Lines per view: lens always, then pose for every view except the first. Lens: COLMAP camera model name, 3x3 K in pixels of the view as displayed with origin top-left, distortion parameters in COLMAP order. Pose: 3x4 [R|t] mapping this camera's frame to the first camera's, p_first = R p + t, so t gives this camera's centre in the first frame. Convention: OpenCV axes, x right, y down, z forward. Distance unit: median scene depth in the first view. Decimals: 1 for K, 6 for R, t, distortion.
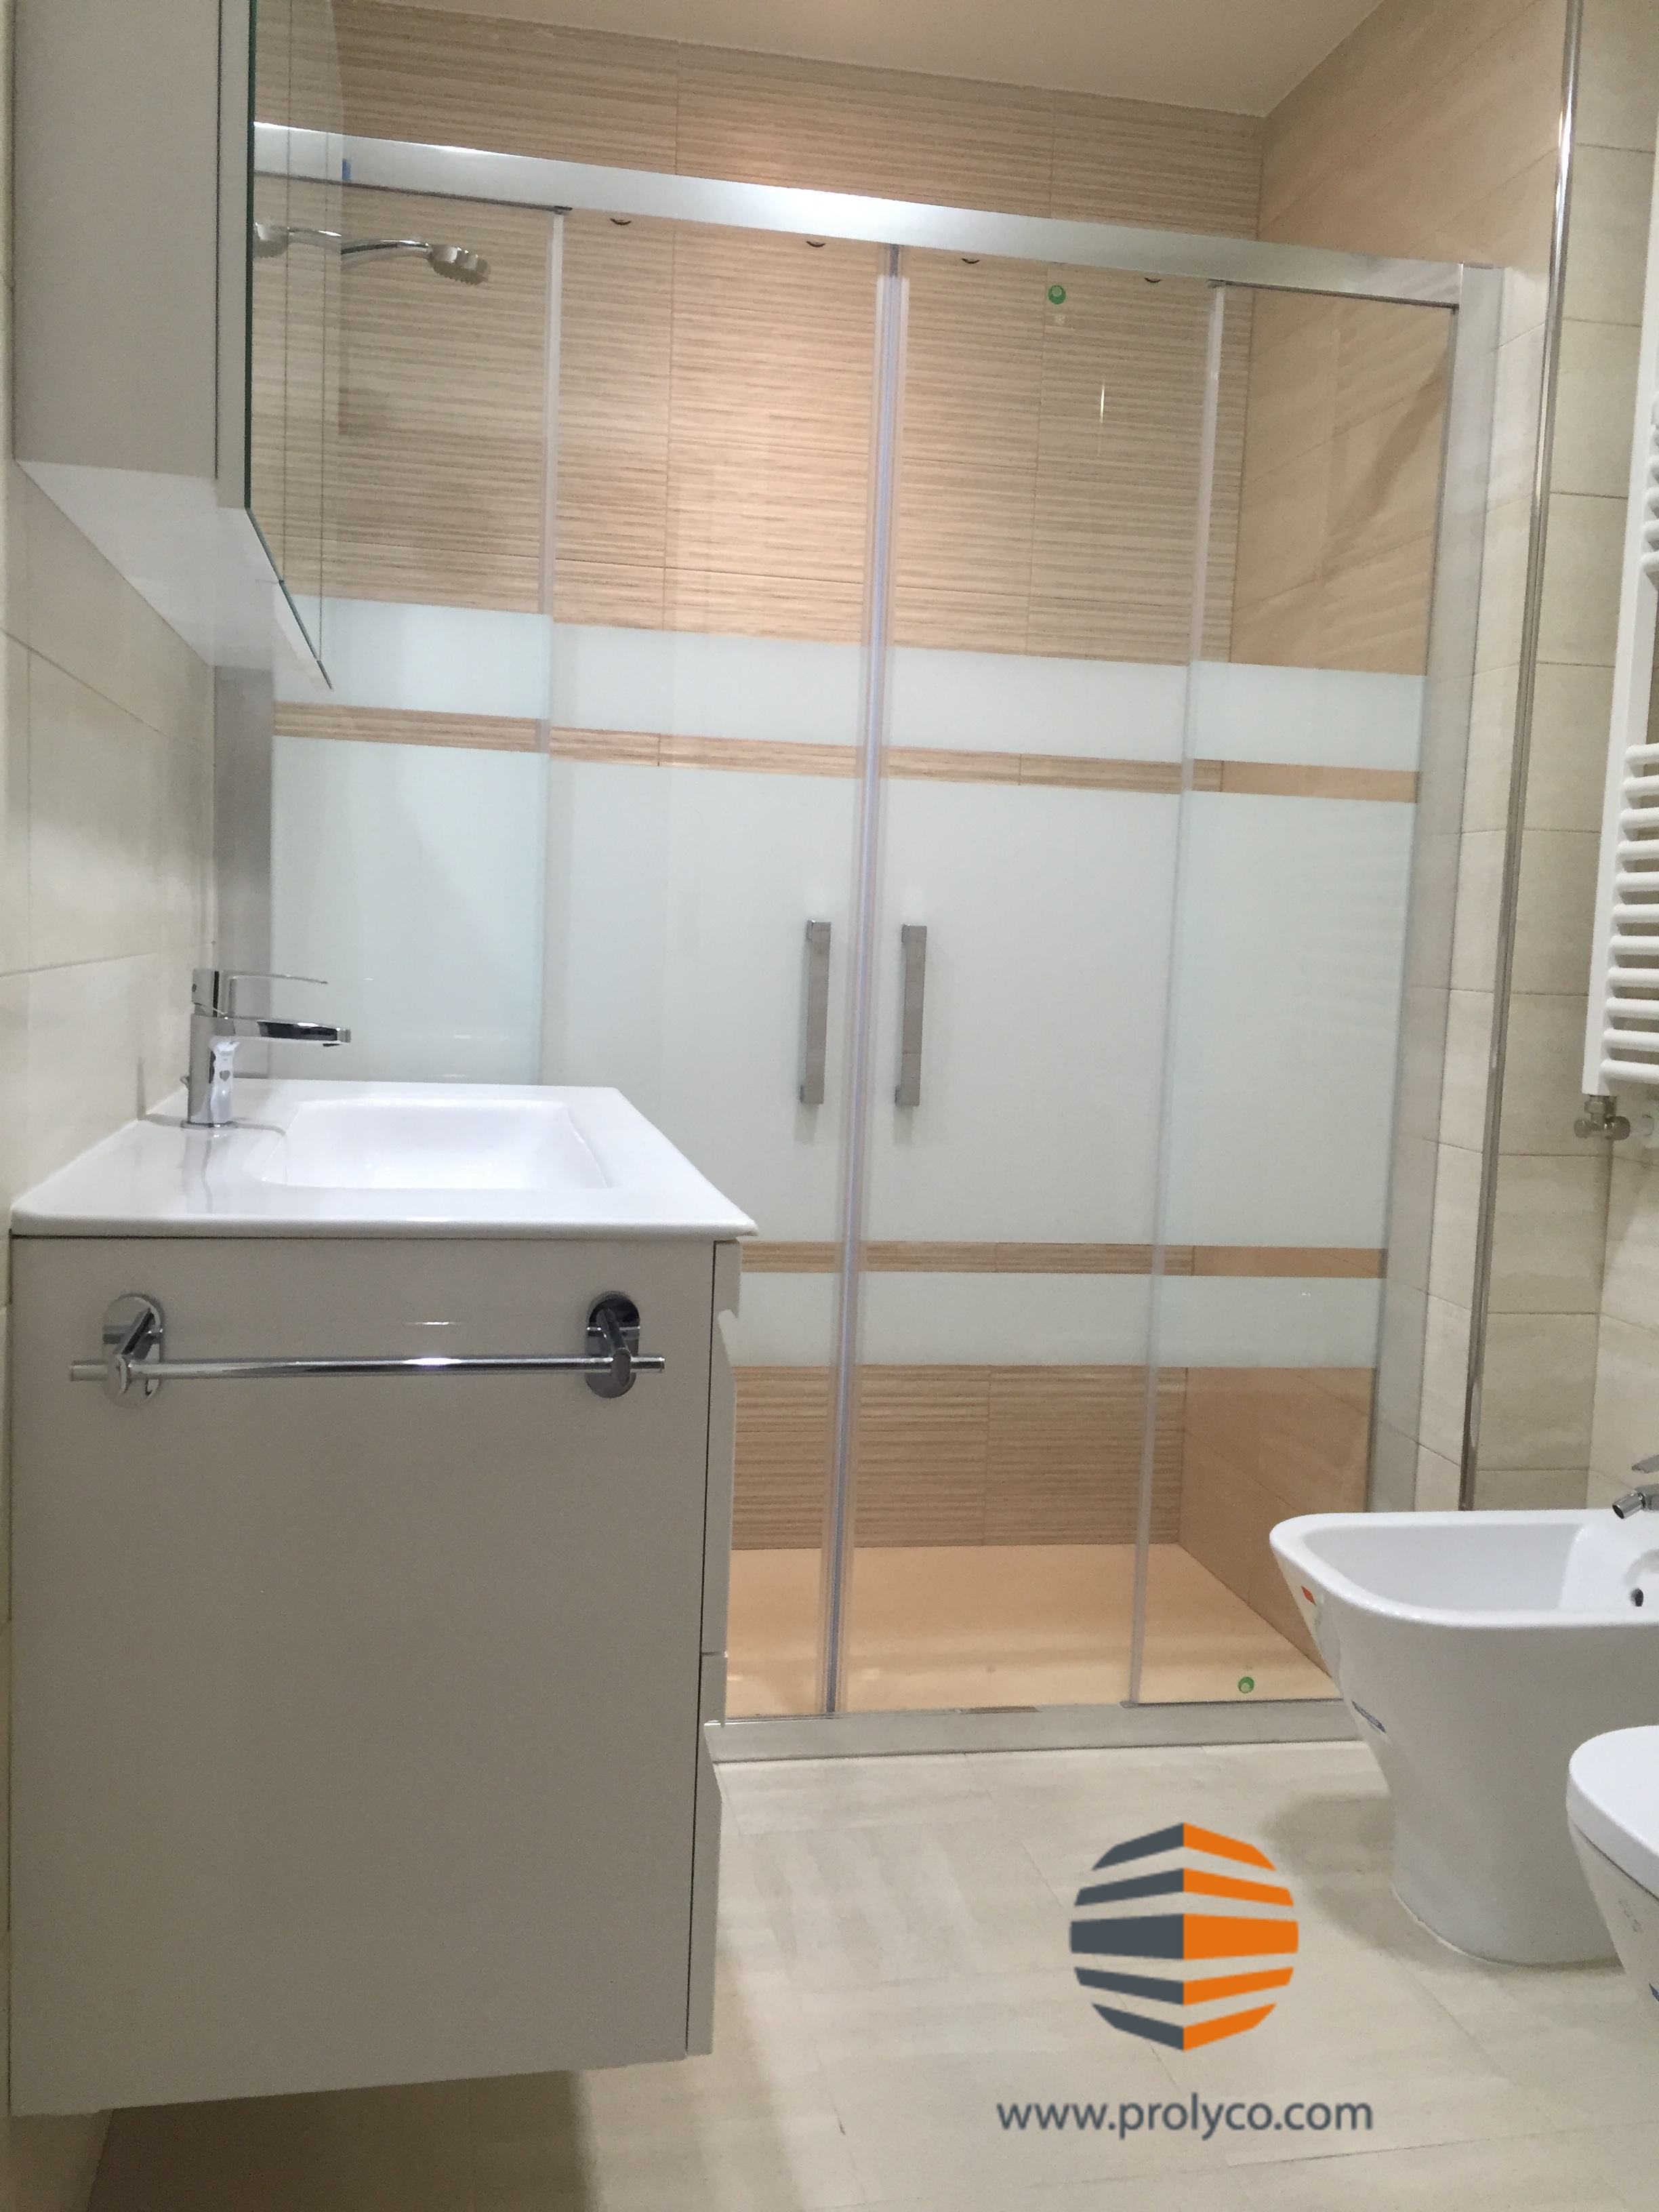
lens RADIAL K [[1896.3, 0, 823.3], [0, 1896.3, 1094.8], [0, 0, 1]] dist [0.086145, -0.115175]
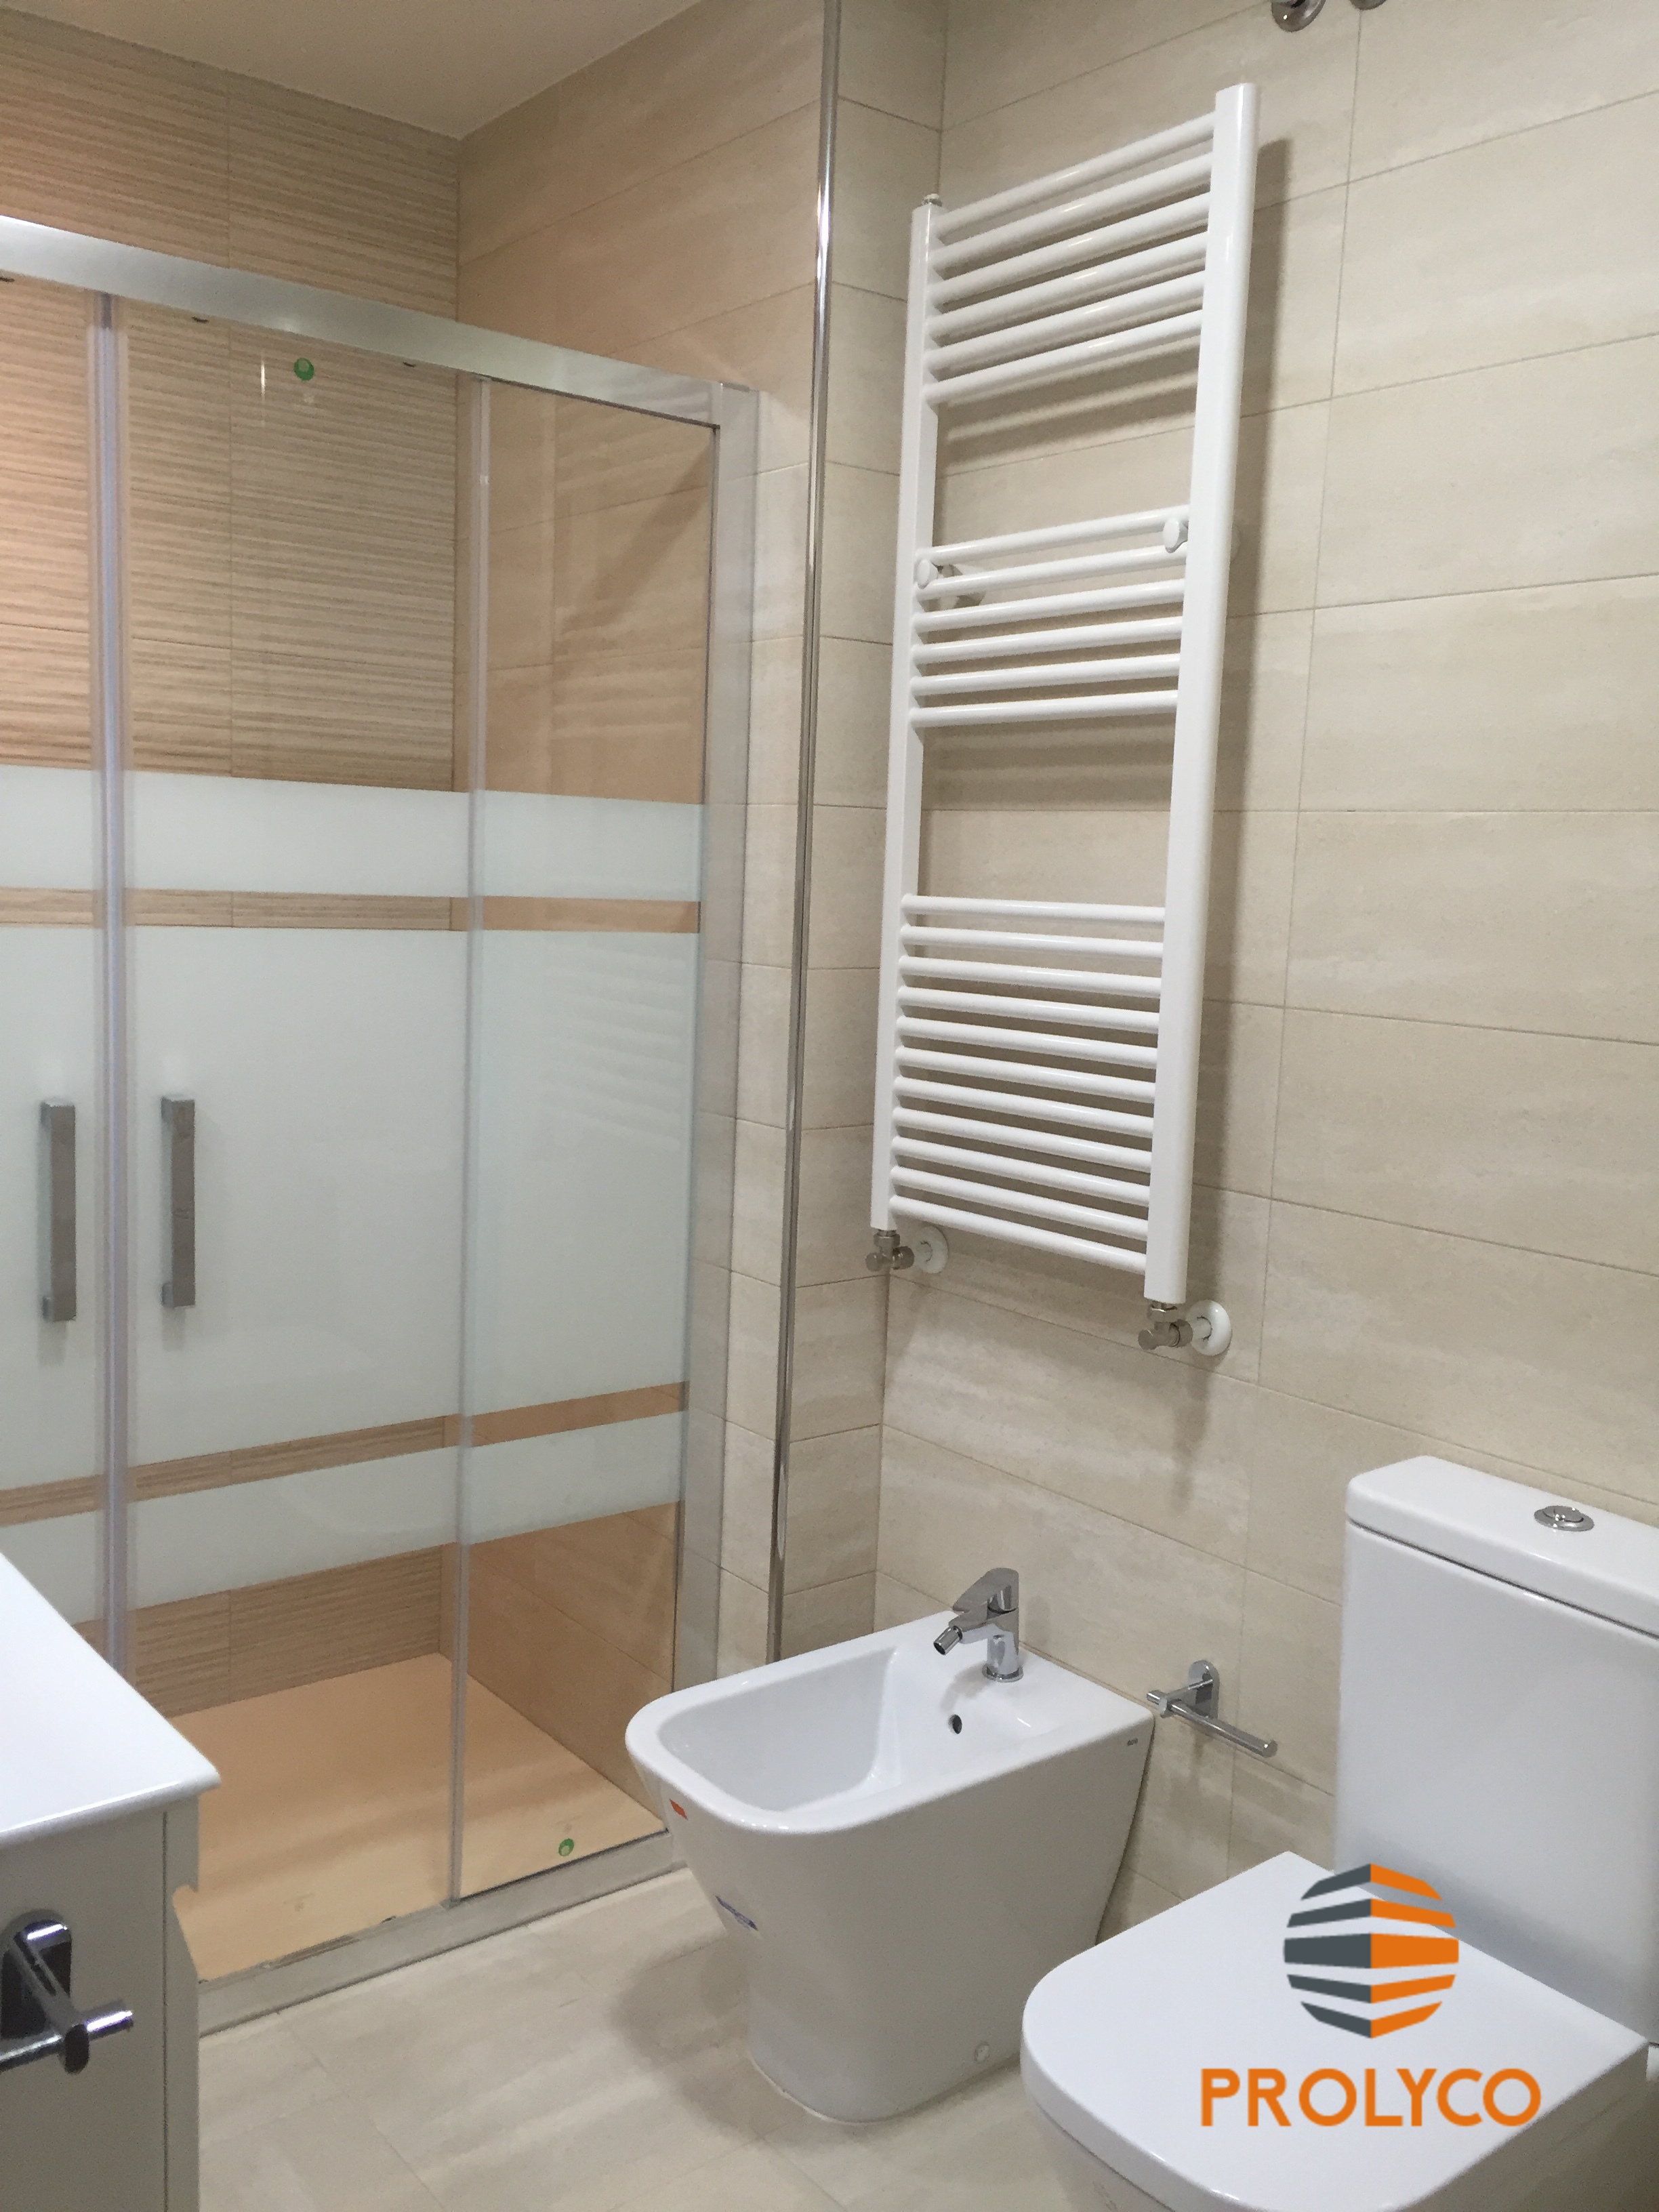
lens RADIAL K [[1896.3, 0, 823.3], [0, 1896.3, 1094.8], [0, 0, 1]] dist [0.086145, -0.115175]
pose [[0.889051, -0.062423, 0.453533, -0.081350], [0.037298, 0.997244, 0.064142, -0.131382], [-0.456287, -0.040110, 0.888928, 0.101763]]
